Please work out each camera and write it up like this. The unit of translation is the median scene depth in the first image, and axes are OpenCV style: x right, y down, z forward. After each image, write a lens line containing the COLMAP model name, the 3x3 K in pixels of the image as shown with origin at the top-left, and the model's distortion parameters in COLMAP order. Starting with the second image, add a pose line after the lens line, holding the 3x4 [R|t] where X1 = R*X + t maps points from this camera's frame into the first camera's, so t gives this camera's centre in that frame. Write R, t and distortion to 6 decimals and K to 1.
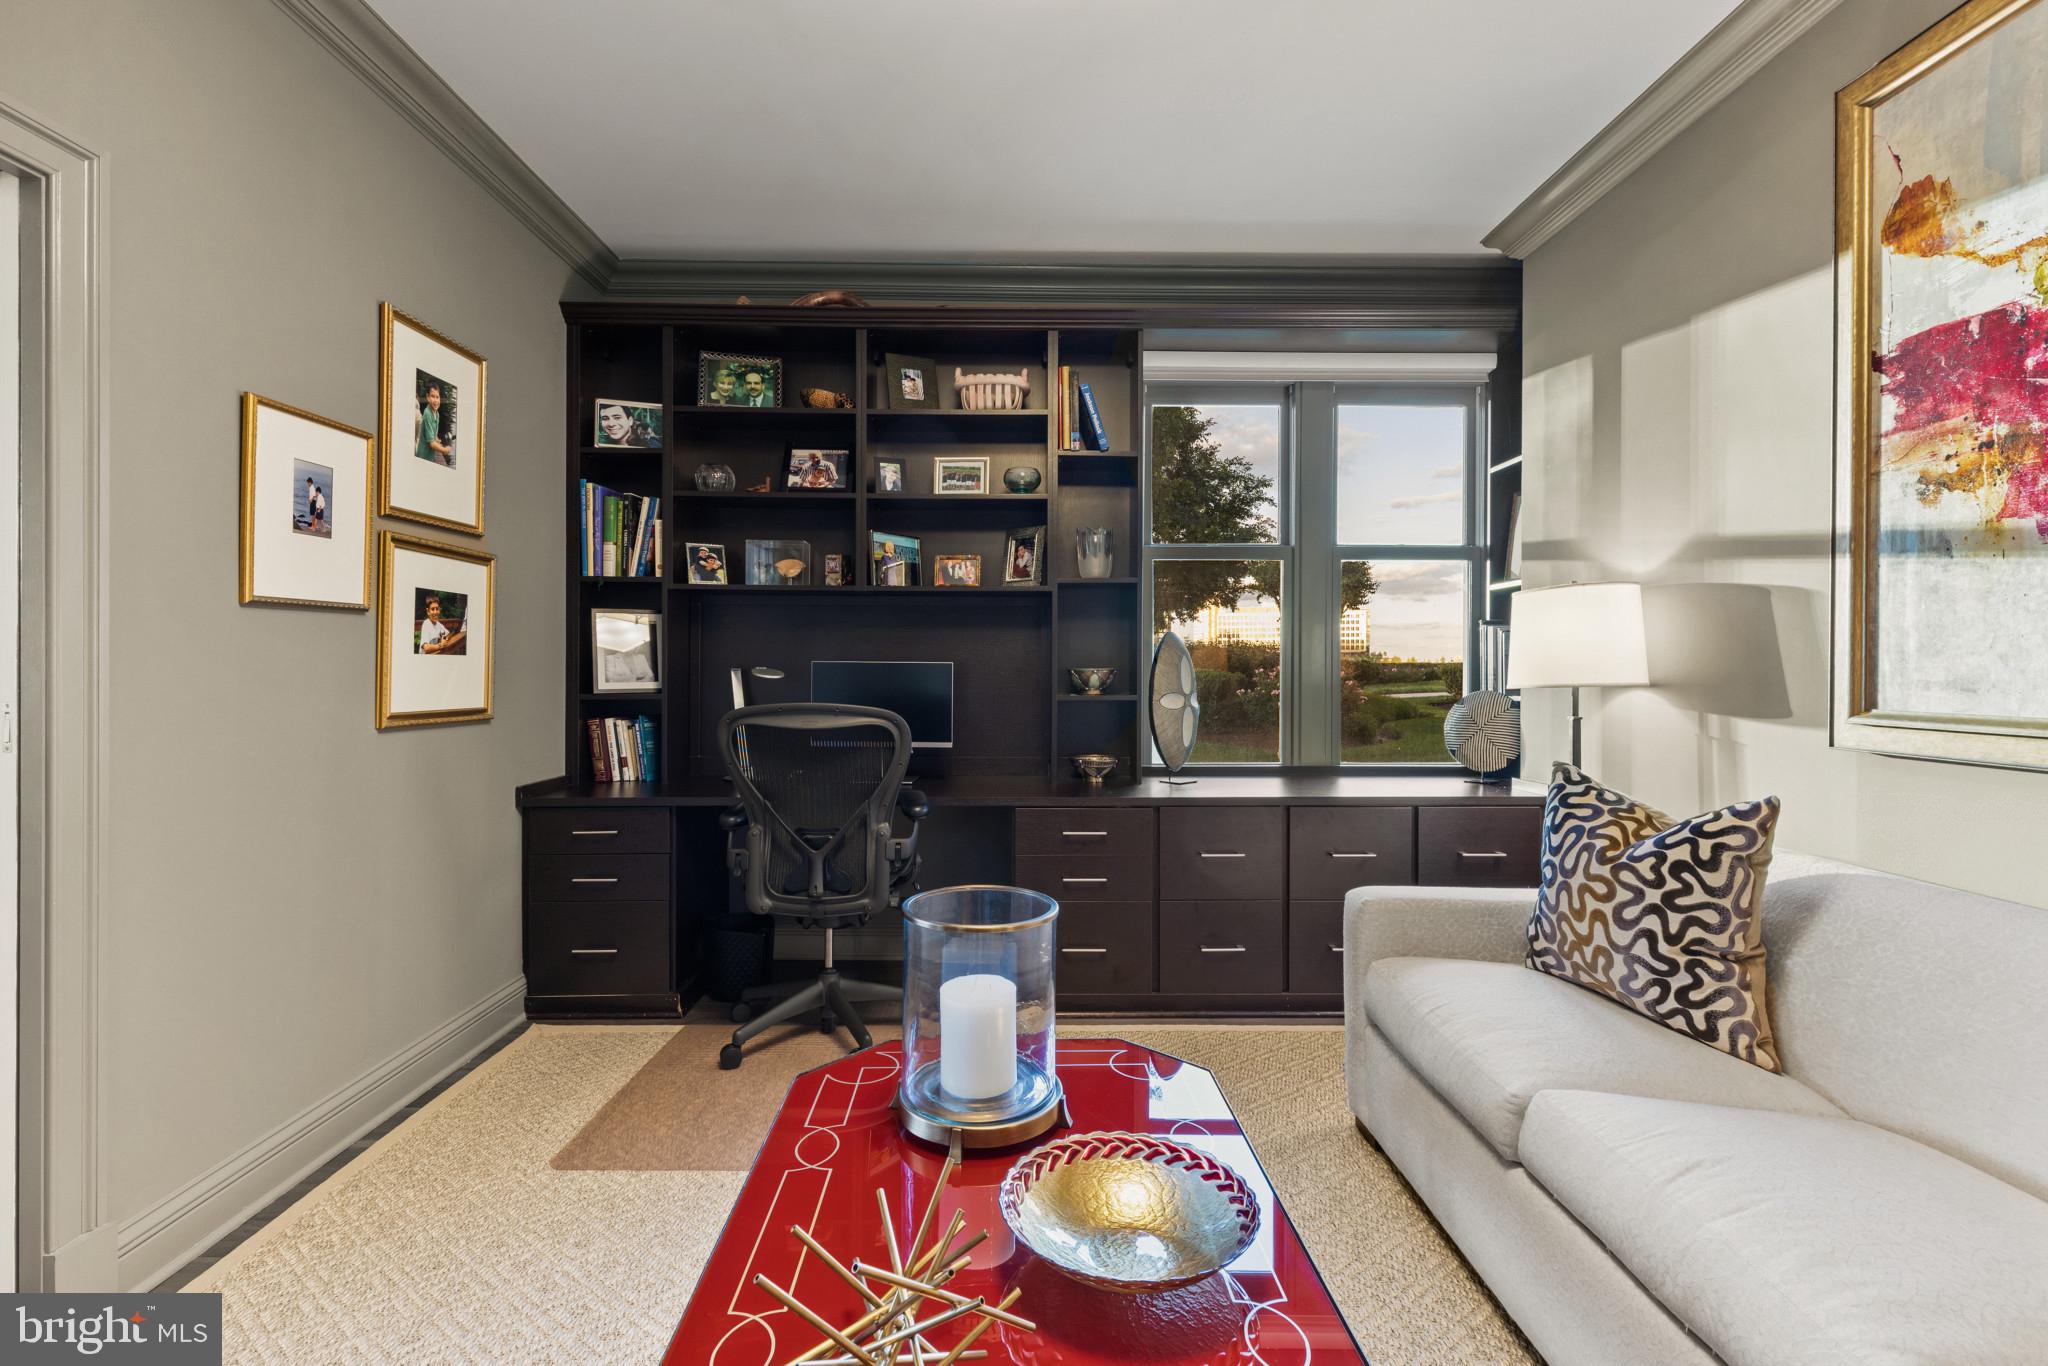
lens RADIAL K [[922.4, 0, 1022.4], [0, 922.4, 668.9], [0, 0, 1]] dist [-0.002294, -0.000727]
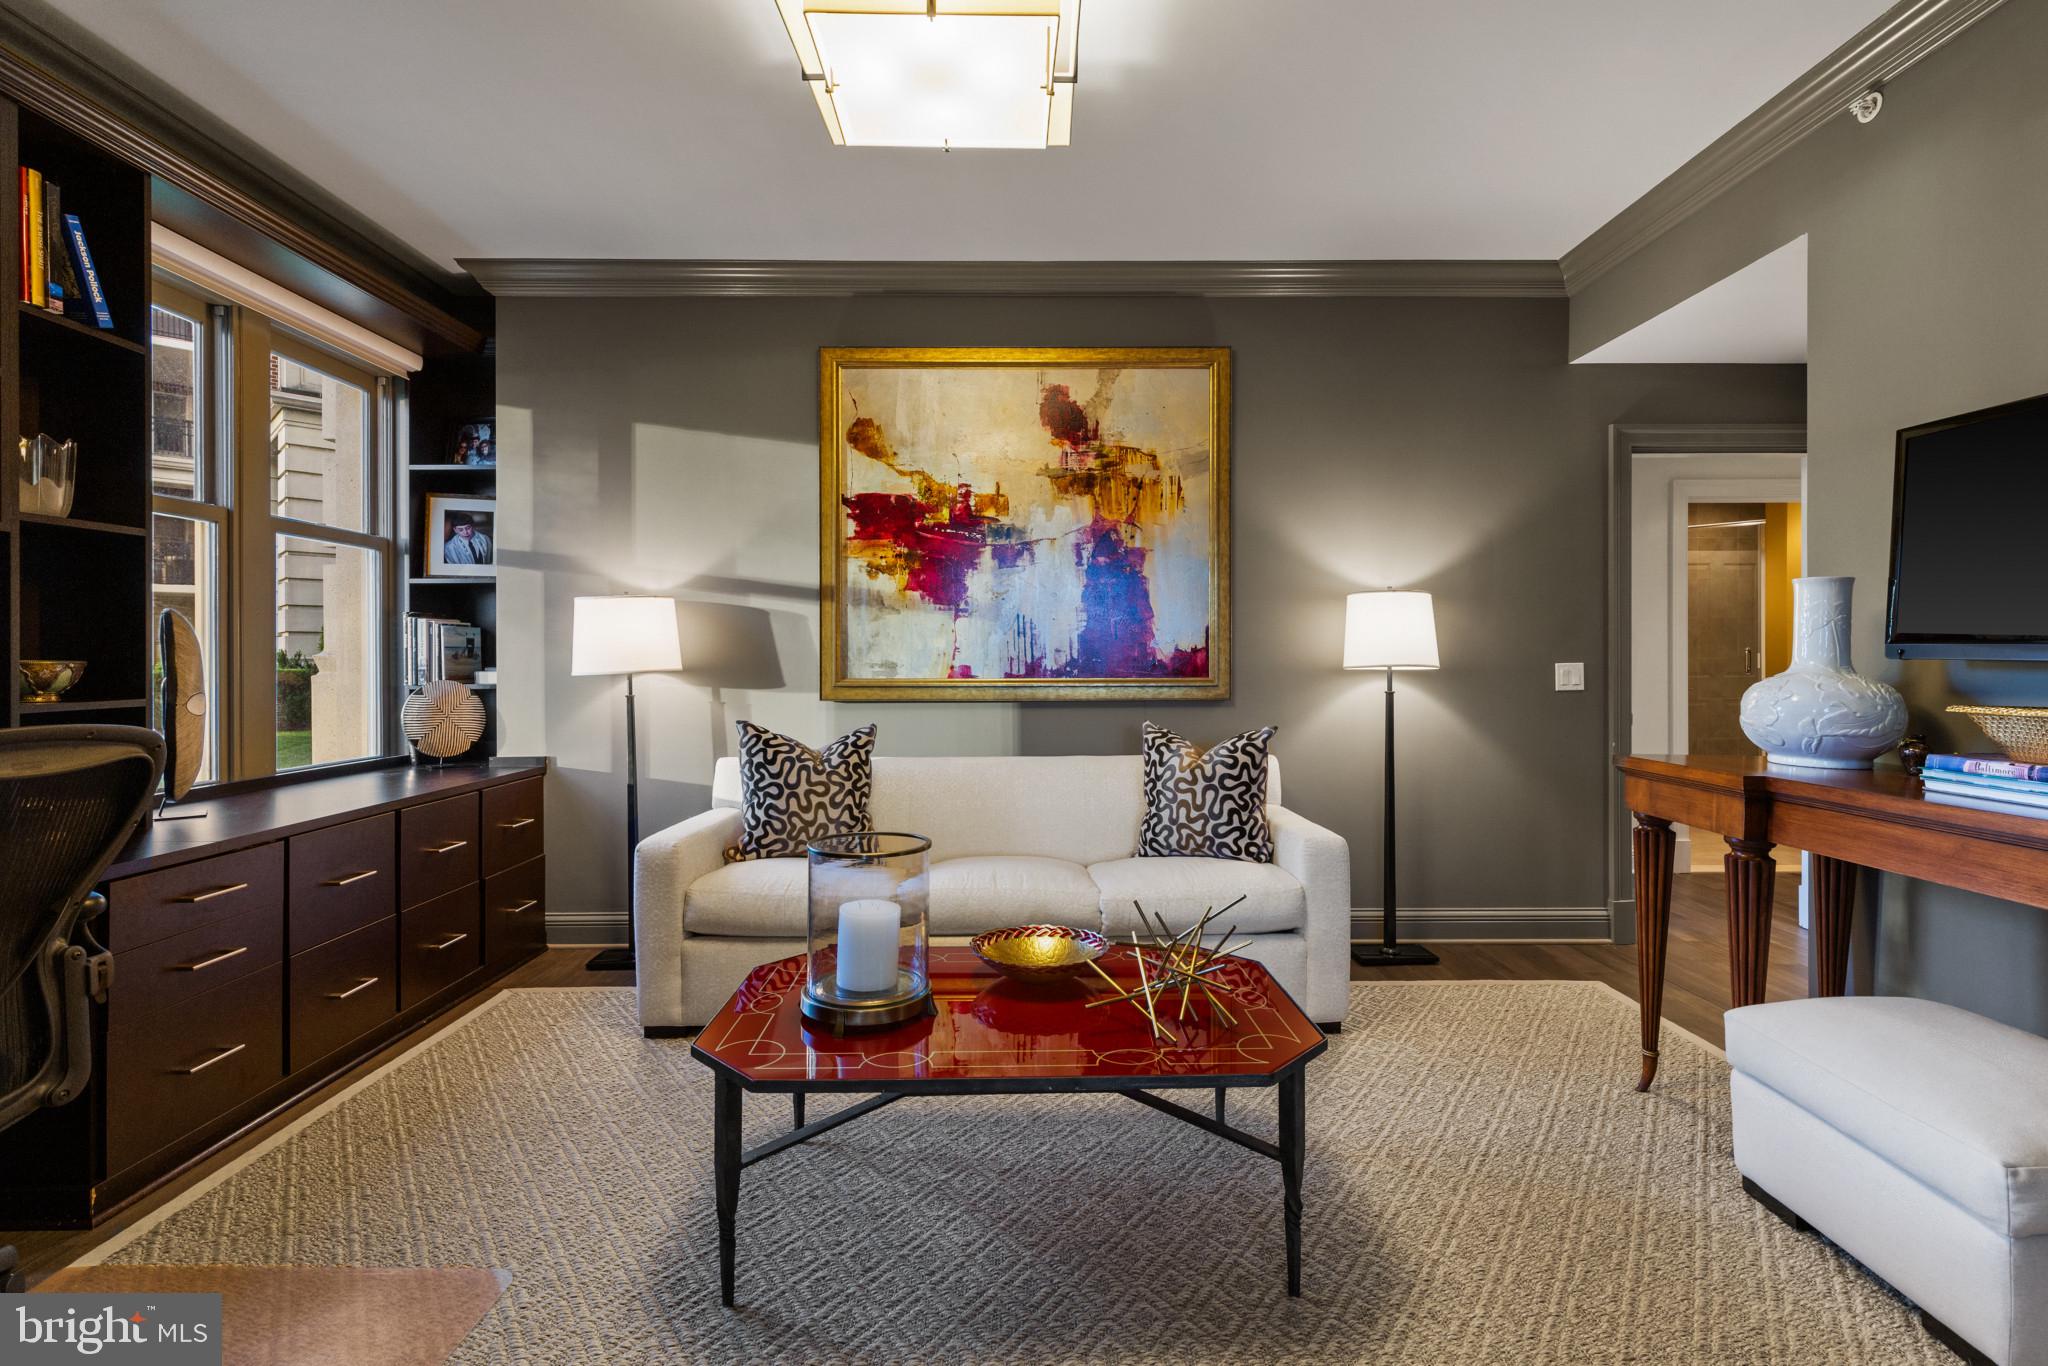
lens RADIAL K [[922.4, 0, 1026.3], [0, 922.4, 673.5], [0, 0, 1]] dist [-0.002294, -0.000727]
pose [[0.011635, -0.015013, 0.999820, -1.035266], [0.006698, 0.999866, 0.014936, 0.005986], [-0.999910, 0.006524, 0.011734, 0.602559]]
